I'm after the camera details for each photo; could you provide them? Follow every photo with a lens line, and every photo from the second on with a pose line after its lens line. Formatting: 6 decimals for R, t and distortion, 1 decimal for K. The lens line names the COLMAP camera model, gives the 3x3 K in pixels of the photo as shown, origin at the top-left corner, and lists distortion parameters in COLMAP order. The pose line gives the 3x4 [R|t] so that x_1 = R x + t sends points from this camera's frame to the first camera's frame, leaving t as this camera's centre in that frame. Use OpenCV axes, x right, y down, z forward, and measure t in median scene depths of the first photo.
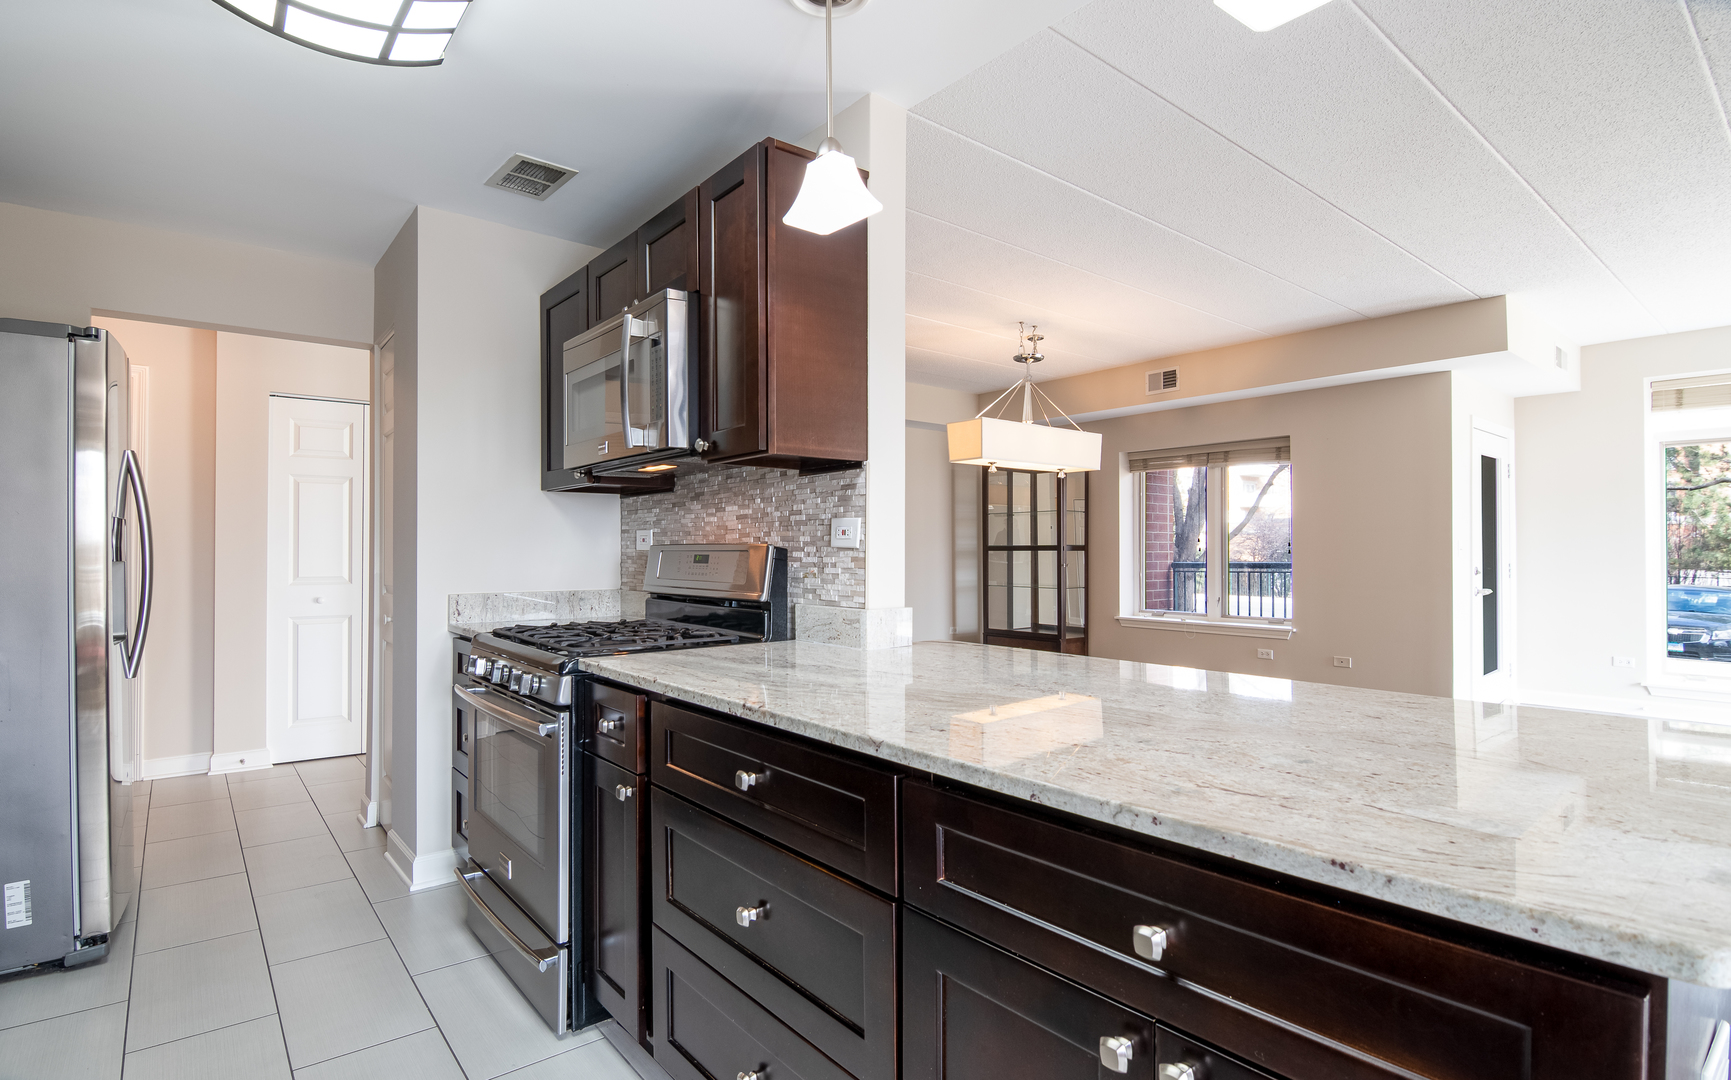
lens RADIAL K [[841.6, 0, 862.2], [0, 841.6, 546.0], [0, 0, 1]] dist [-0.004110, -0.000672]
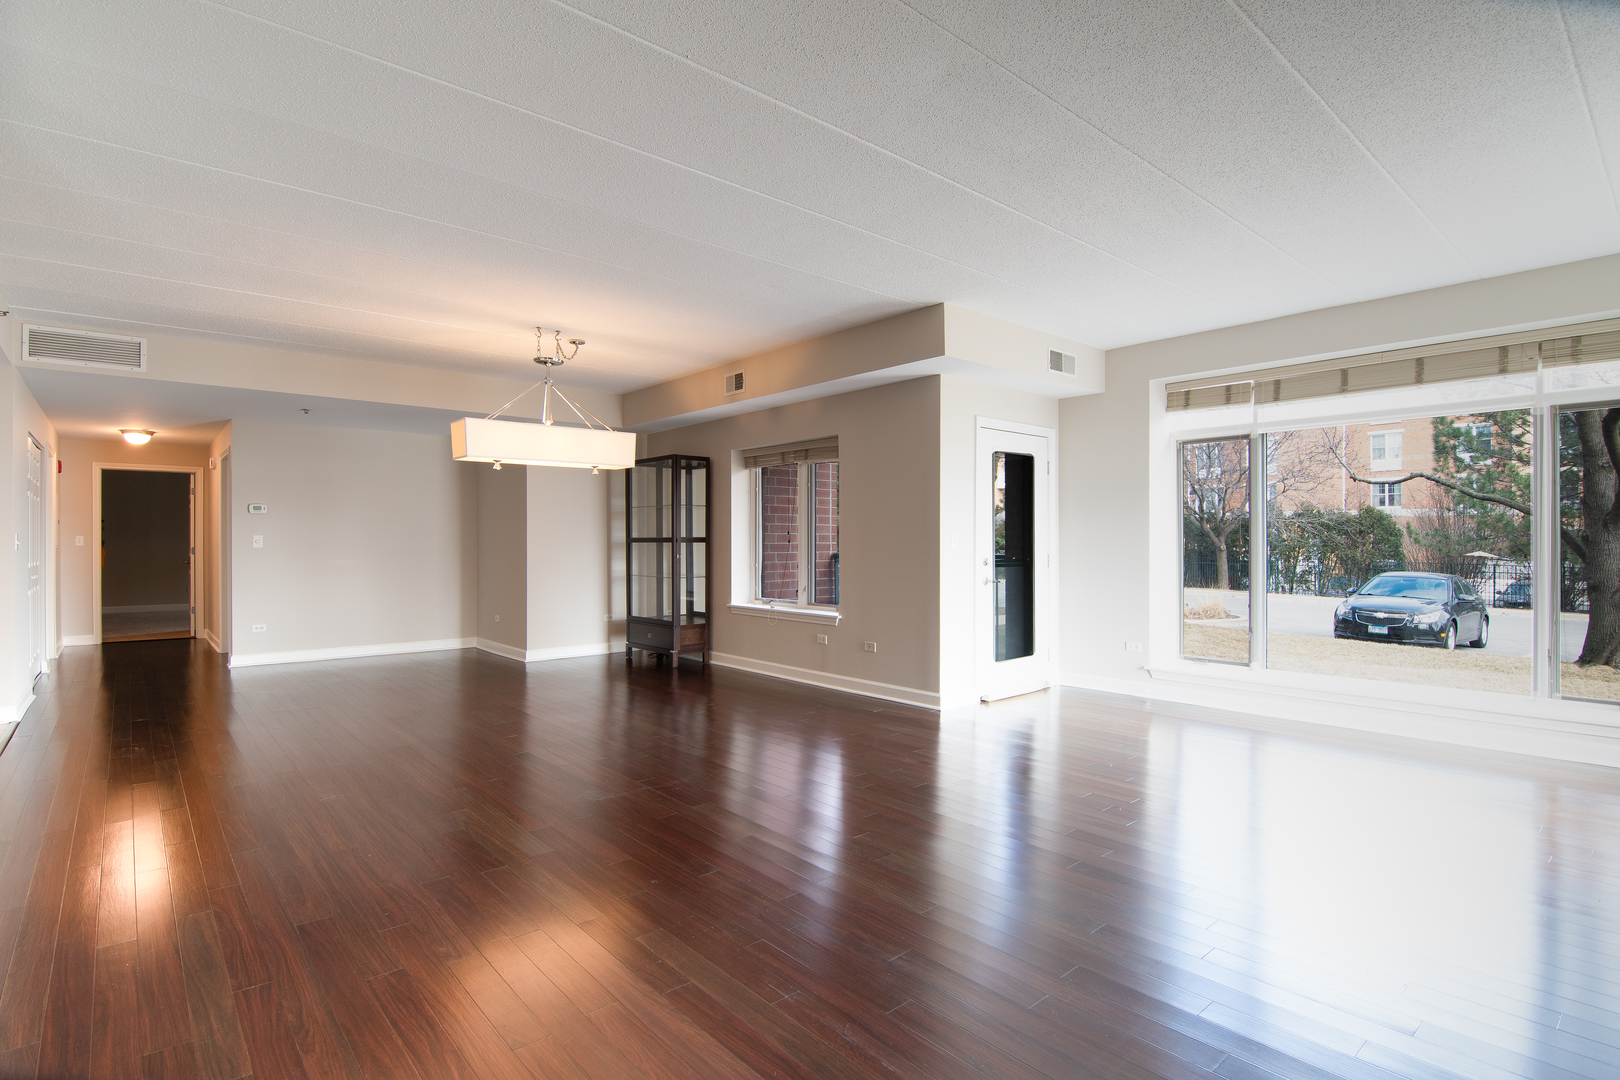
lens RADIAL K [[796.5, 0, 801.3], [0, 796.5, 542.4], [0, 0, 1]] dist [-0.006889, -0.000816]
pose [[0.999967, -0.002180, 0.007865, 0.386136], [0.002104, 0.999951, 0.009664, -0.004456], [-0.007886, -0.009647, 0.999922, -0.005706]]
